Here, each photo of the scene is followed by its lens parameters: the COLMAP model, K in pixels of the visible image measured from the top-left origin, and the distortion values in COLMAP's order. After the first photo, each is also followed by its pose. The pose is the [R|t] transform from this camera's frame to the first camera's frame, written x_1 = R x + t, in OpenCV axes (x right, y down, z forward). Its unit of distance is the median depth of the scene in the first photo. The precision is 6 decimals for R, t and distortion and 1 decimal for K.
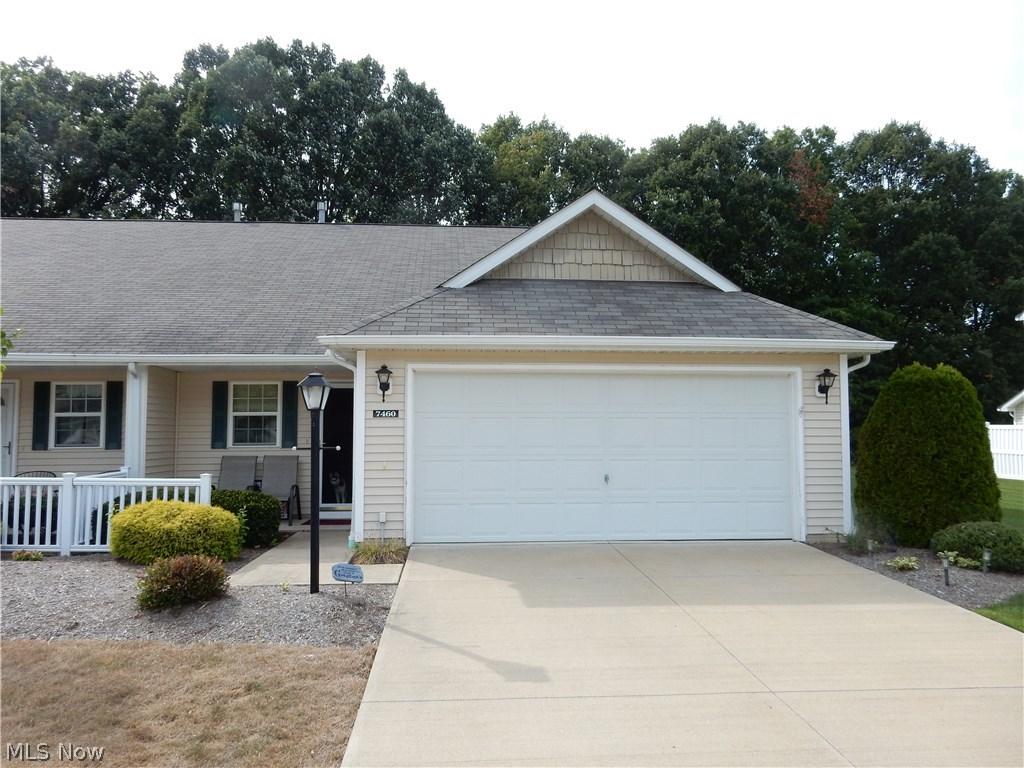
lens RADIAL K [[754.9, 0, 509.1], [0, 754.9, 387.7], [0, 0, 1]] dist [-0.000567, -0.004751]
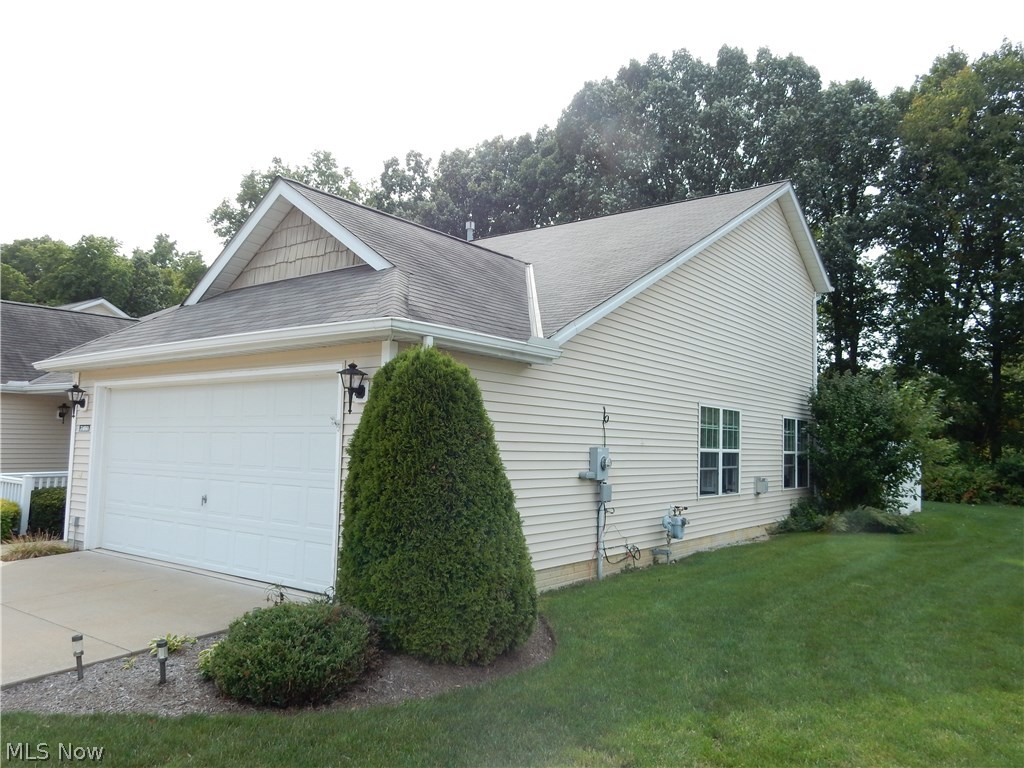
lens RADIAL K [[754.9, 0, 509.1], [0, 754.9, 387.7], [0, 0, 1]] dist [-0.000567, -0.004751]
pose [[0.758703, -0.037940, -0.650331, 0.893752], [0.027117, 0.999277, -0.026661, 0.018630], [0.650872, 0.002592, 0.759183, 0.495502]]
